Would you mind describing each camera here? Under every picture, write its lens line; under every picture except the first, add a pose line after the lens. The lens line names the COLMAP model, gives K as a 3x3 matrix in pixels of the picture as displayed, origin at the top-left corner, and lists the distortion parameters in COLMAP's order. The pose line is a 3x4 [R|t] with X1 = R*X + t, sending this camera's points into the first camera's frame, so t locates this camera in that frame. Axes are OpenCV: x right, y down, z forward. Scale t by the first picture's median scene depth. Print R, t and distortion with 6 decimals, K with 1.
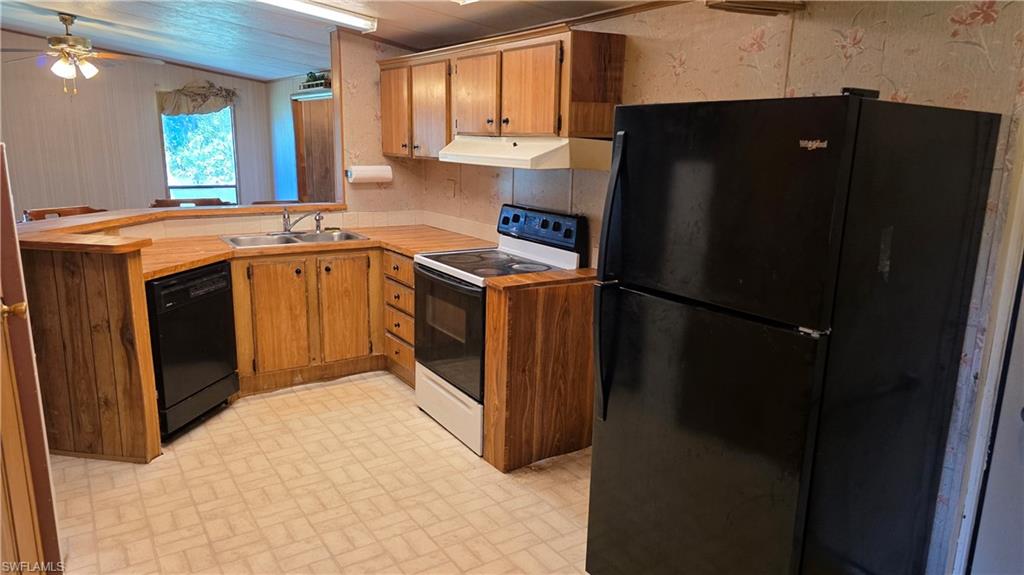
lens RADIAL K [[689.3, 0, 512.2], [0, 689.3, 290.9], [0, 0, 1]] dist [0.071978, -0.077223]
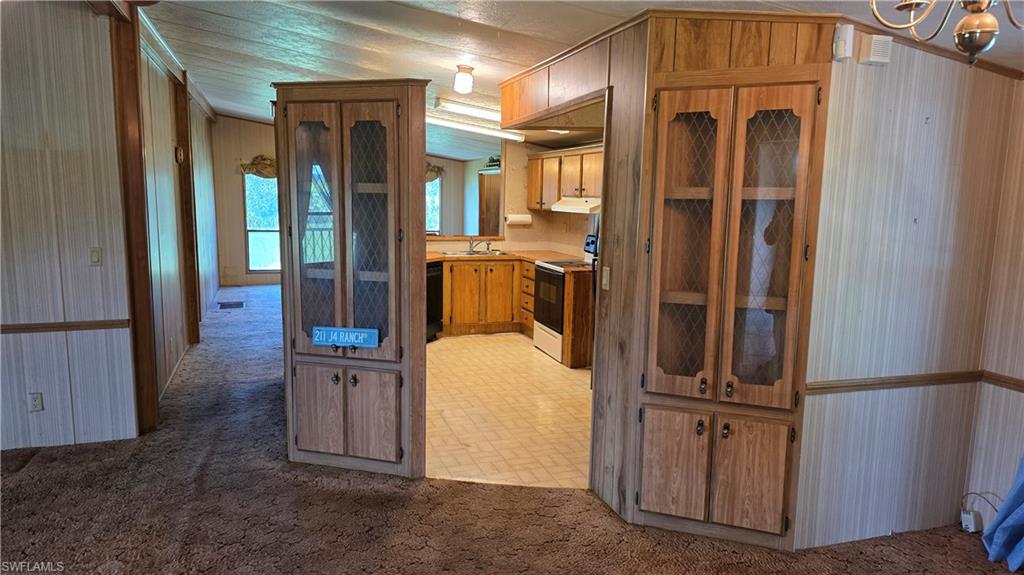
lens RADIAL K [[689.3, 0, 512.2], [0, 689.3, 290.9], [0, 0, 1]] dist [0.071978, -0.077223]
pose [[0.967505, 0.027140, -0.251391, 0.249370], [-0.047267, 0.996110, -0.074375, 0.158341], [0.248395, 0.083841, 0.965024, -0.744299]]
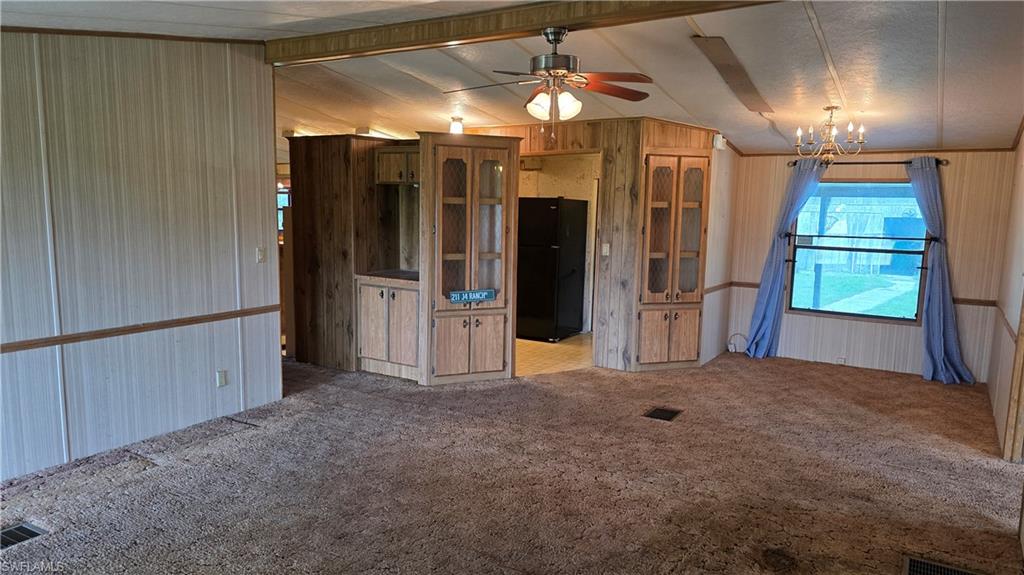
lens RADIAL K [[689.3, 0, 512.2], [0, 689.3, 290.9], [0, 0, 1]] dist [0.071978, -0.077223]
pose [[0.905661, -0.059071, 0.419867, -0.738740], [0.091806, 0.994076, -0.058170, 0.243812], [-0.413944, 0.091229, 0.905719, -1.252279]]
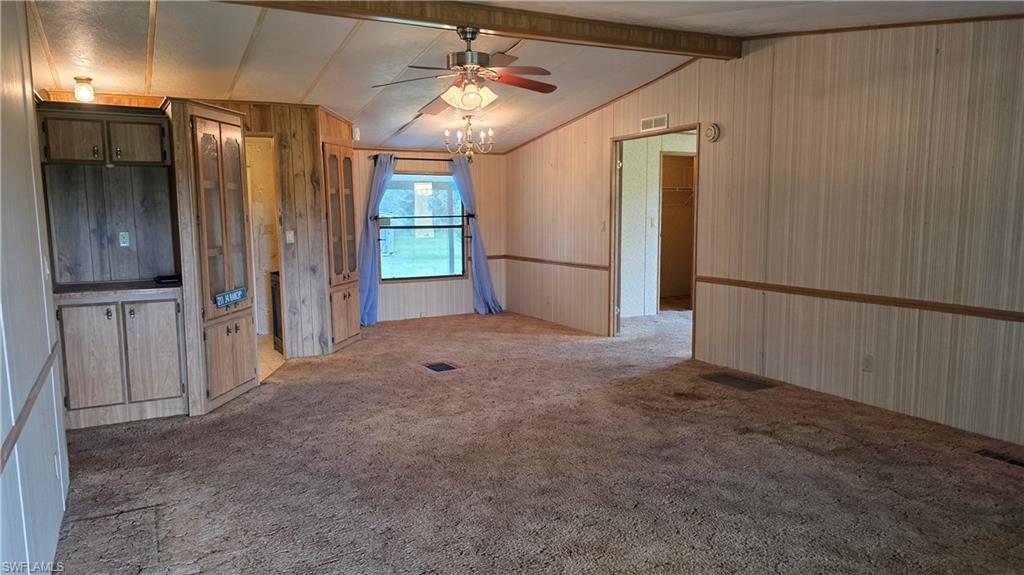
lens RADIAL K [[689.3, 0, 512.2], [0, 689.3, 290.9], [0, 0, 1]] dist [0.071978, -0.077223]
pose [[0.072864, -0.144704, 0.986788, -1.405366], [0.224608, 0.966382, 0.125127, 0.107622], [-0.971721, 0.212523, 0.102916, -0.517172]]
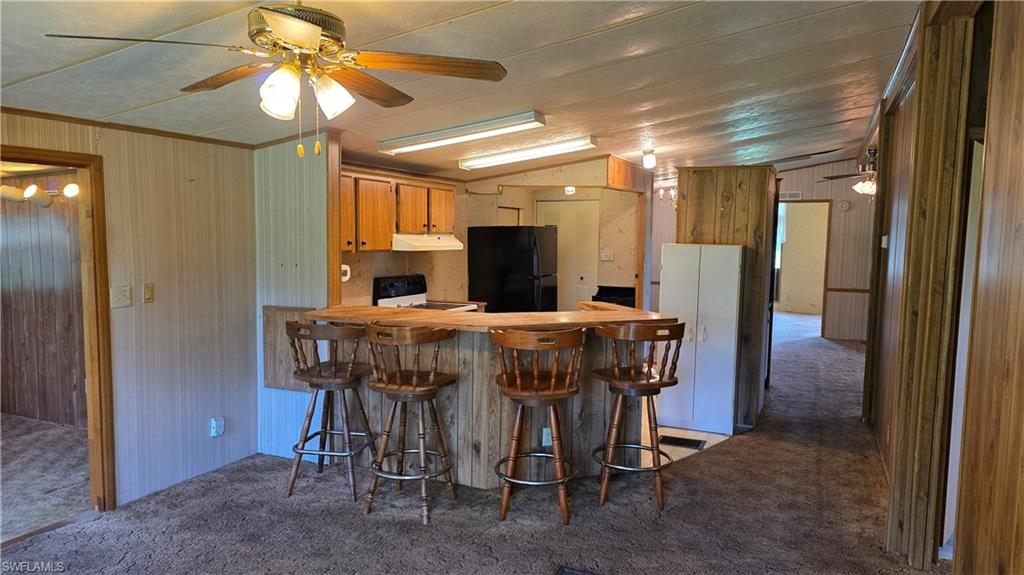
lens RADIAL K [[689.3, 0, 512.2], [0, 689.3, 290.9], [0, 0, 1]] dist [0.071978, -0.077223]
pose [[-0.540160, -0.100055, 0.835593, -1.436300], [0.155173, 0.964041, 0.215746, -0.382515], [-0.827132, 0.246199, -0.505211, 1.554832]]
